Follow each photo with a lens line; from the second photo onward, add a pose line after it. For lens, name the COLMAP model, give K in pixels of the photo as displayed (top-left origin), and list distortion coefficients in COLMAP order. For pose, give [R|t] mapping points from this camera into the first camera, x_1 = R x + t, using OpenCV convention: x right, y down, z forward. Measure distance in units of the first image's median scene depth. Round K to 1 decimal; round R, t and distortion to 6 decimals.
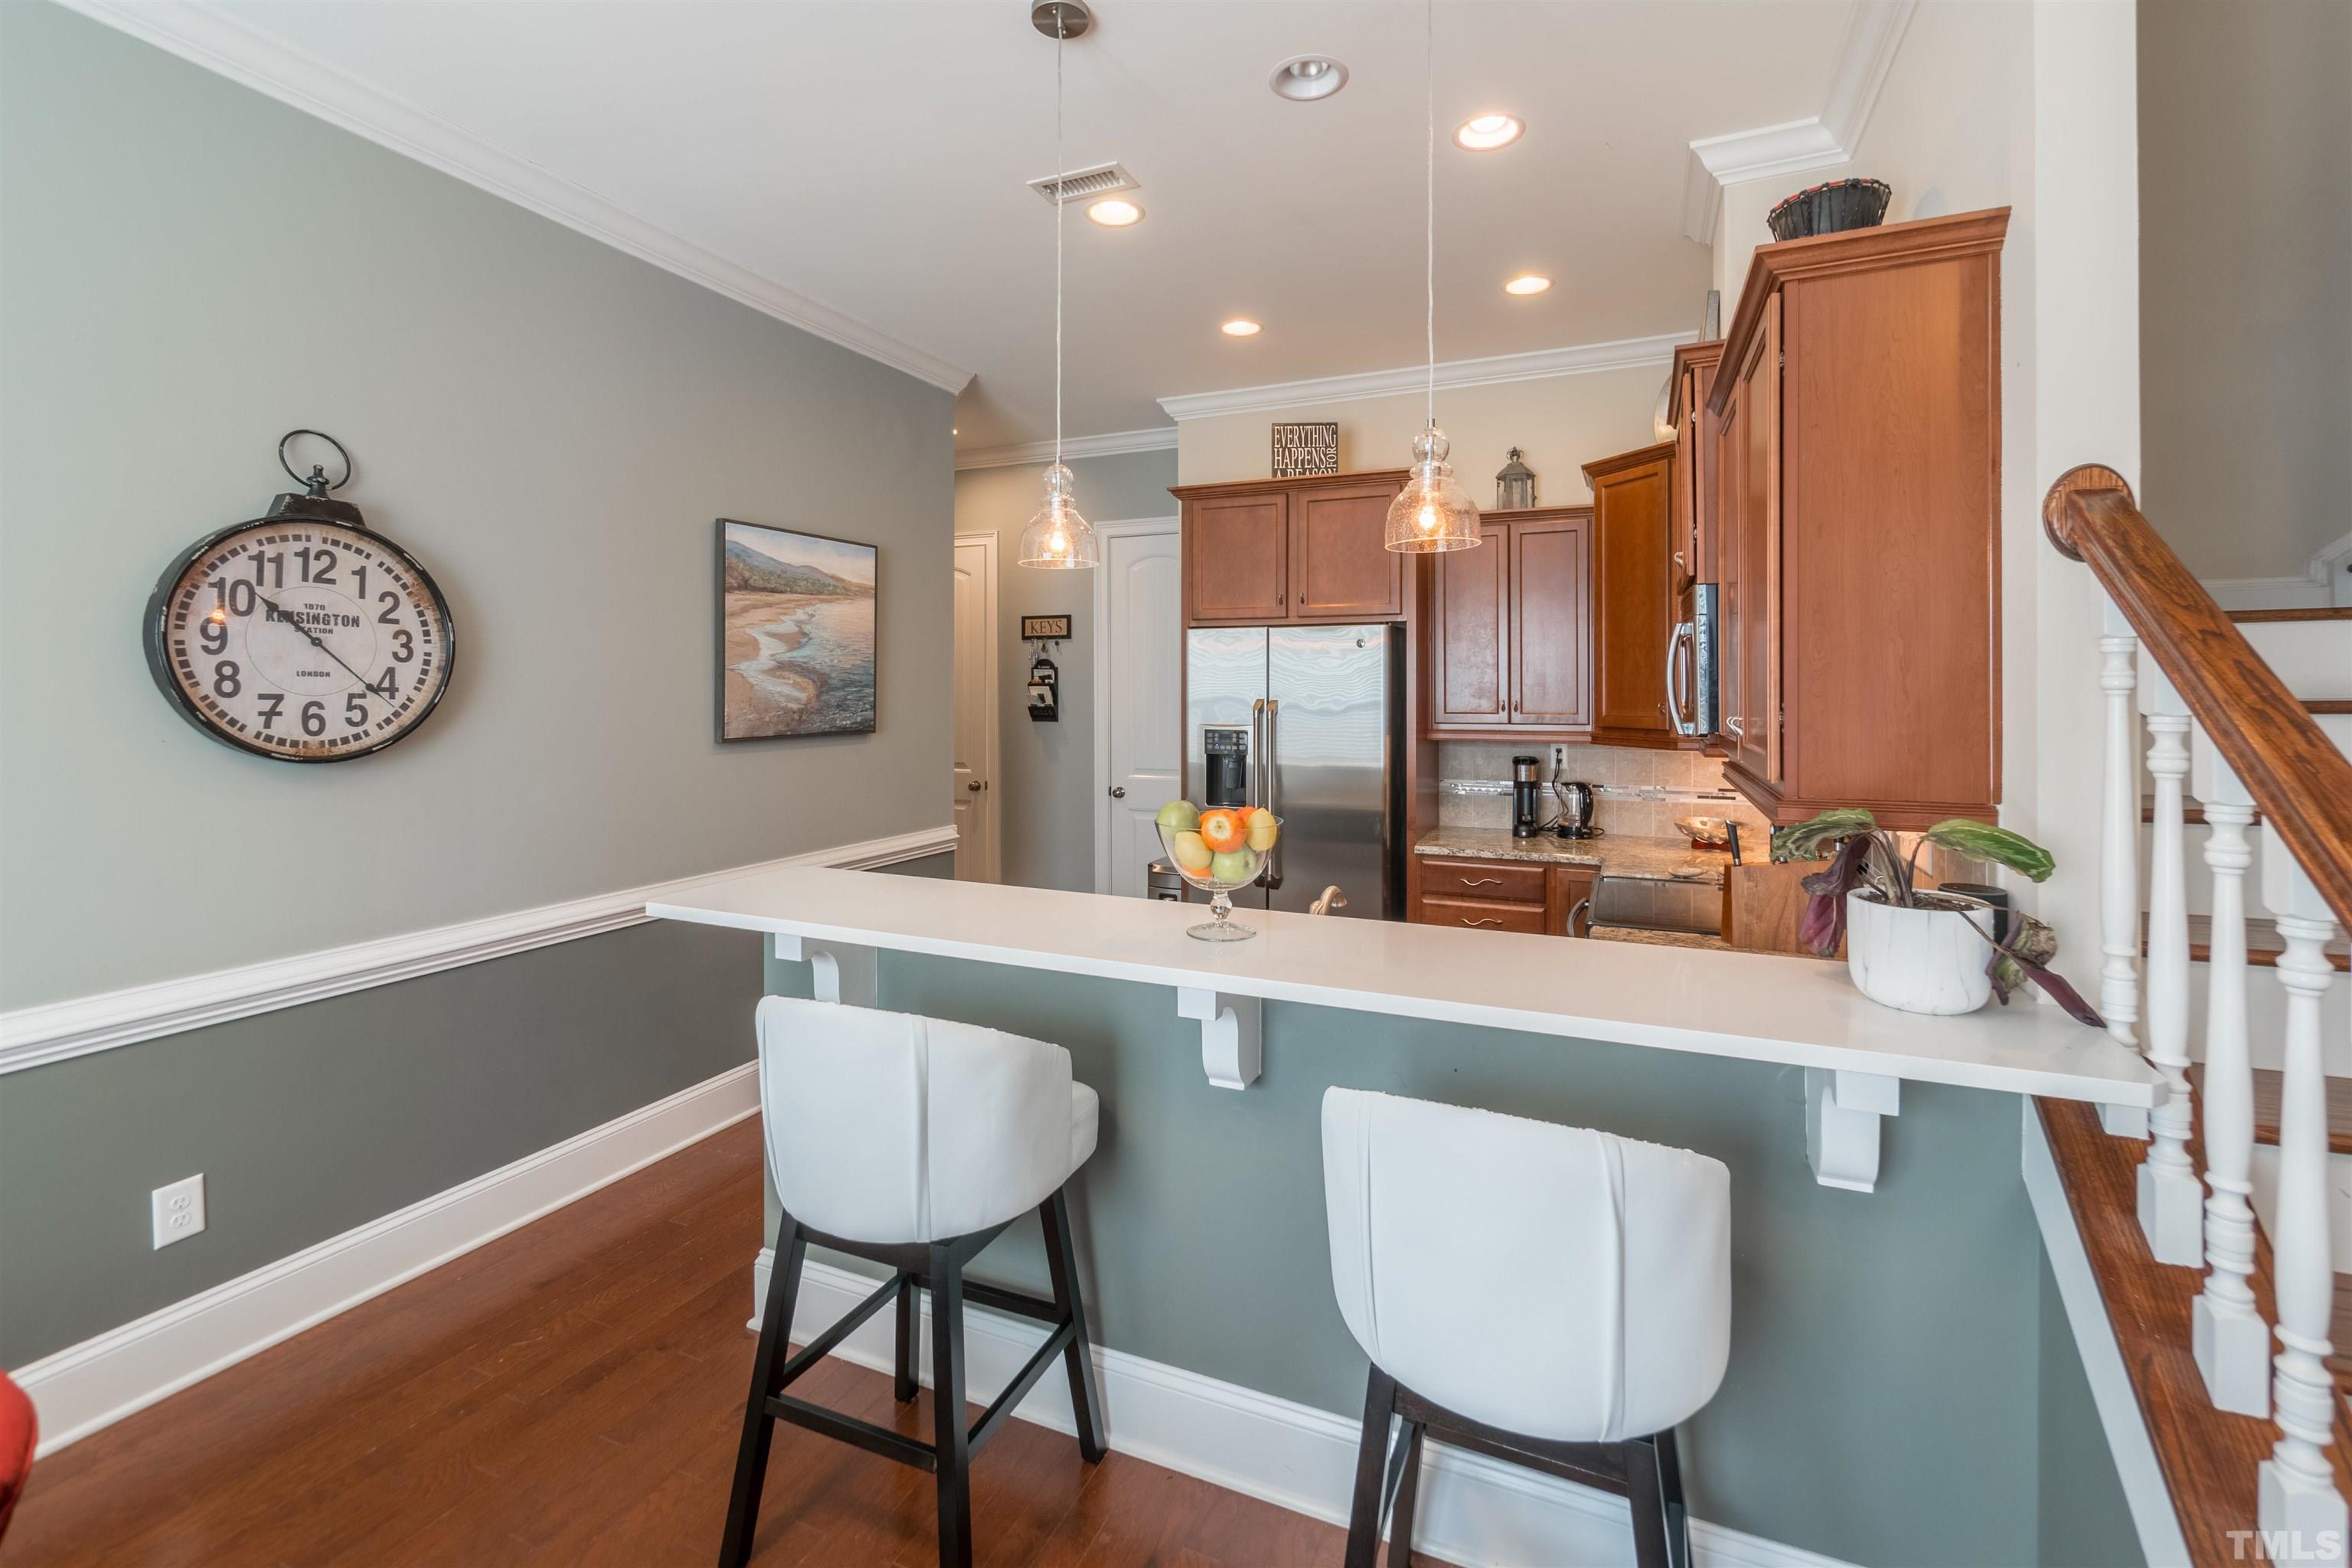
lens RADIAL K [[998.0, 0, 1189.6], [0, 998.0, 690.0], [0, 0, 1]] dist [-0.003582, 0.000478]
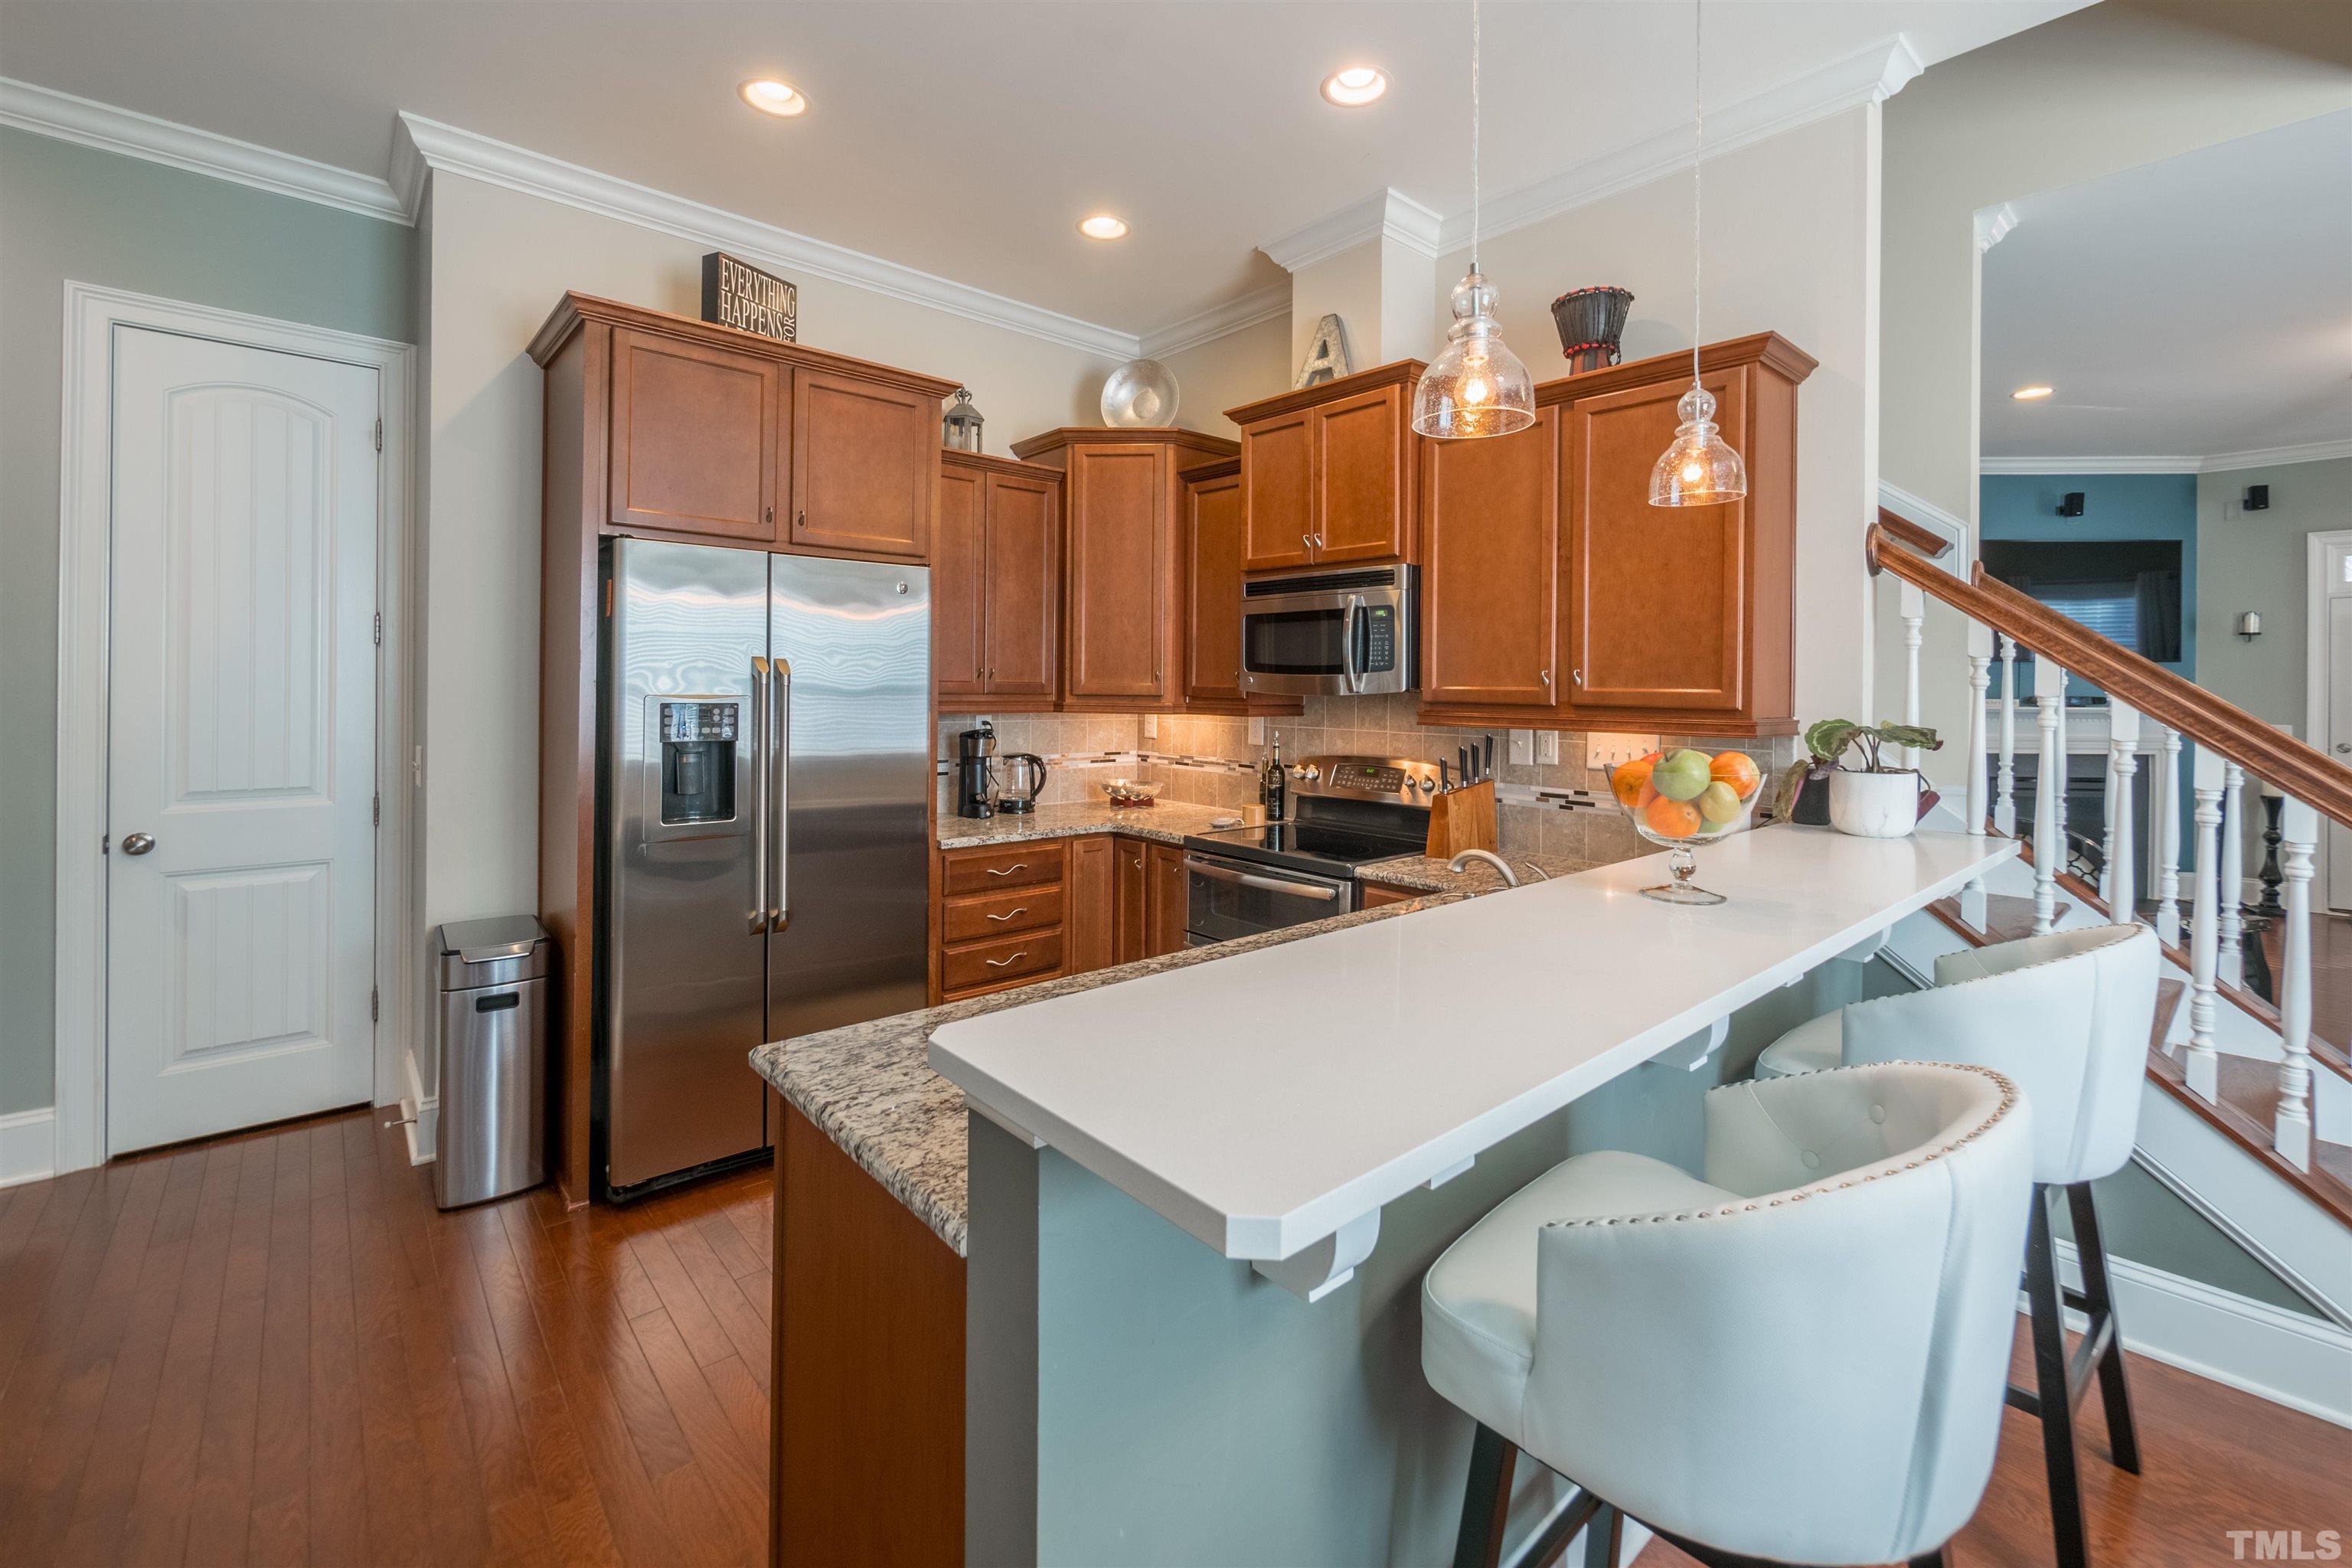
lens RADIAL K [[998.0, 0, 1182.6], [0, 998.0, 696.4], [0, 0, 1]] dist [-0.003582, 0.000478]
pose [[0.421895, -0.001562, 0.906643, -0.486271], [-0.009612, 0.999935, 0.006195, 0.034141], [-0.906594, -0.011329, 0.421853, 0.519731]]
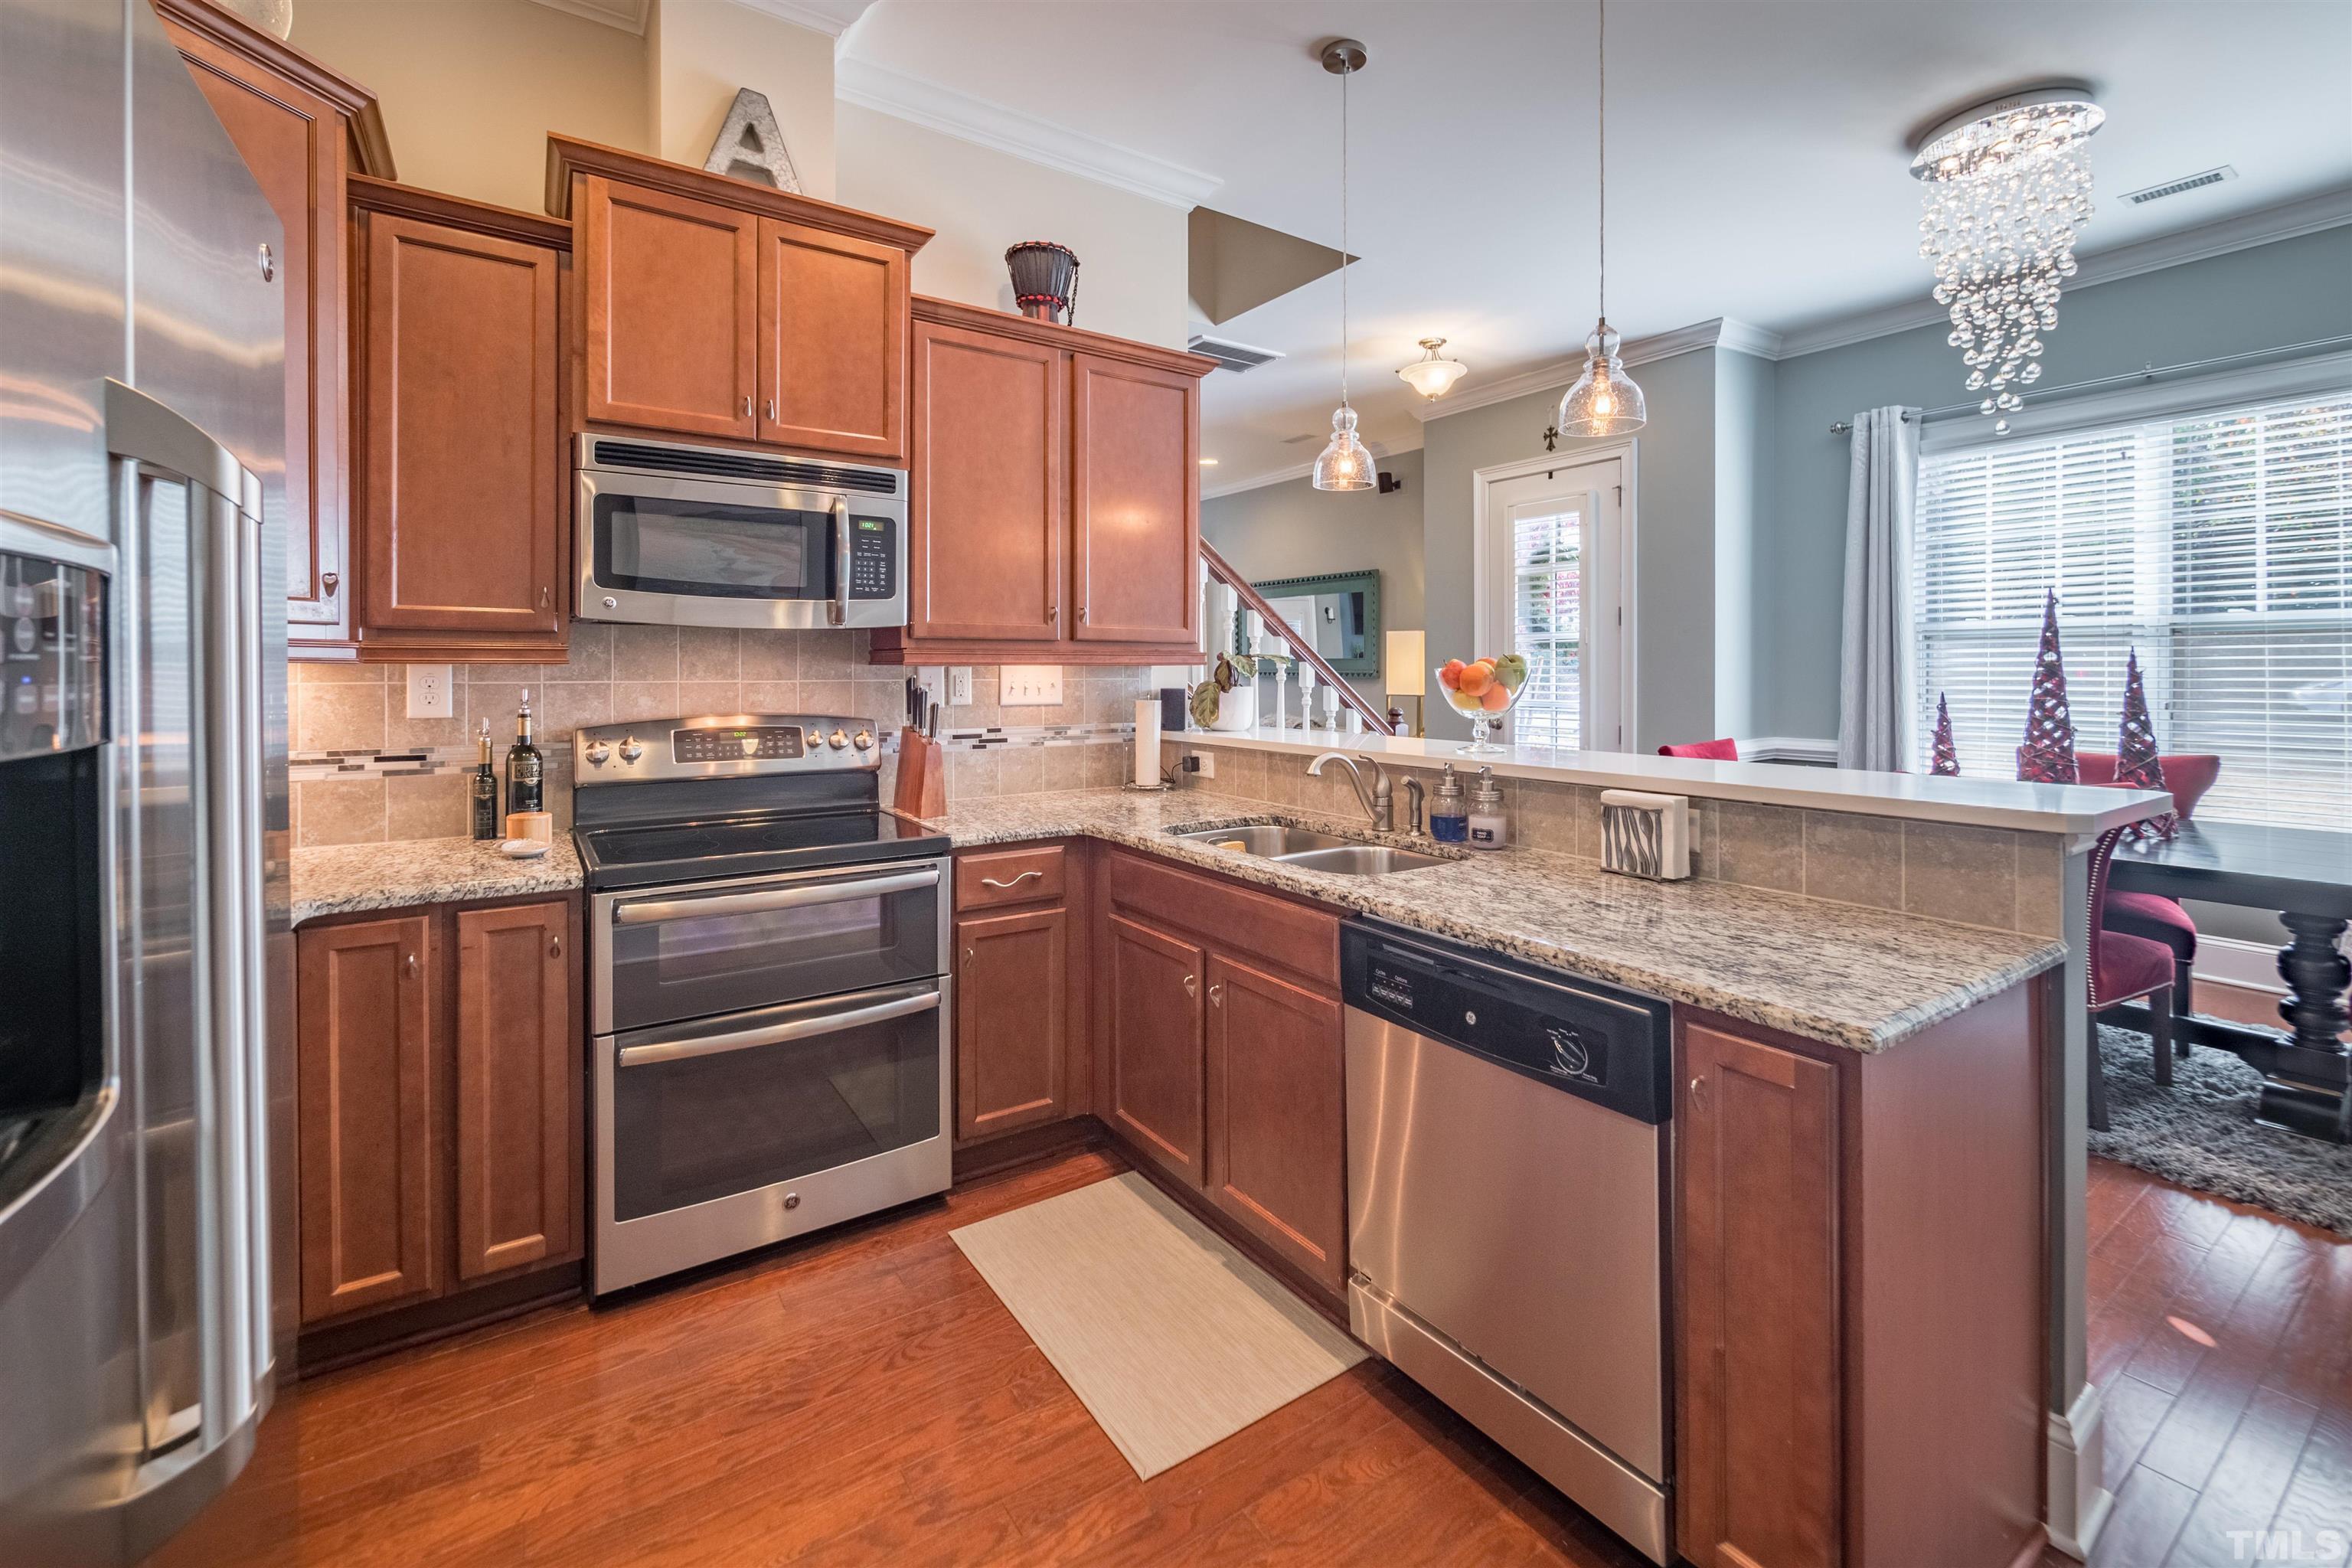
lens RADIAL K [[998.0, 0, 1186.9], [0, 998.0, 676.3], [0, 0, 1]] dist [-0.003582, 0.000478]
pose [[-0.844597, 0.001748, 0.535399, -0.181743], [0.005772, 0.999966, 0.005839, 0.067074], [-0.535371, 0.008022, -0.844579, 1.197131]]
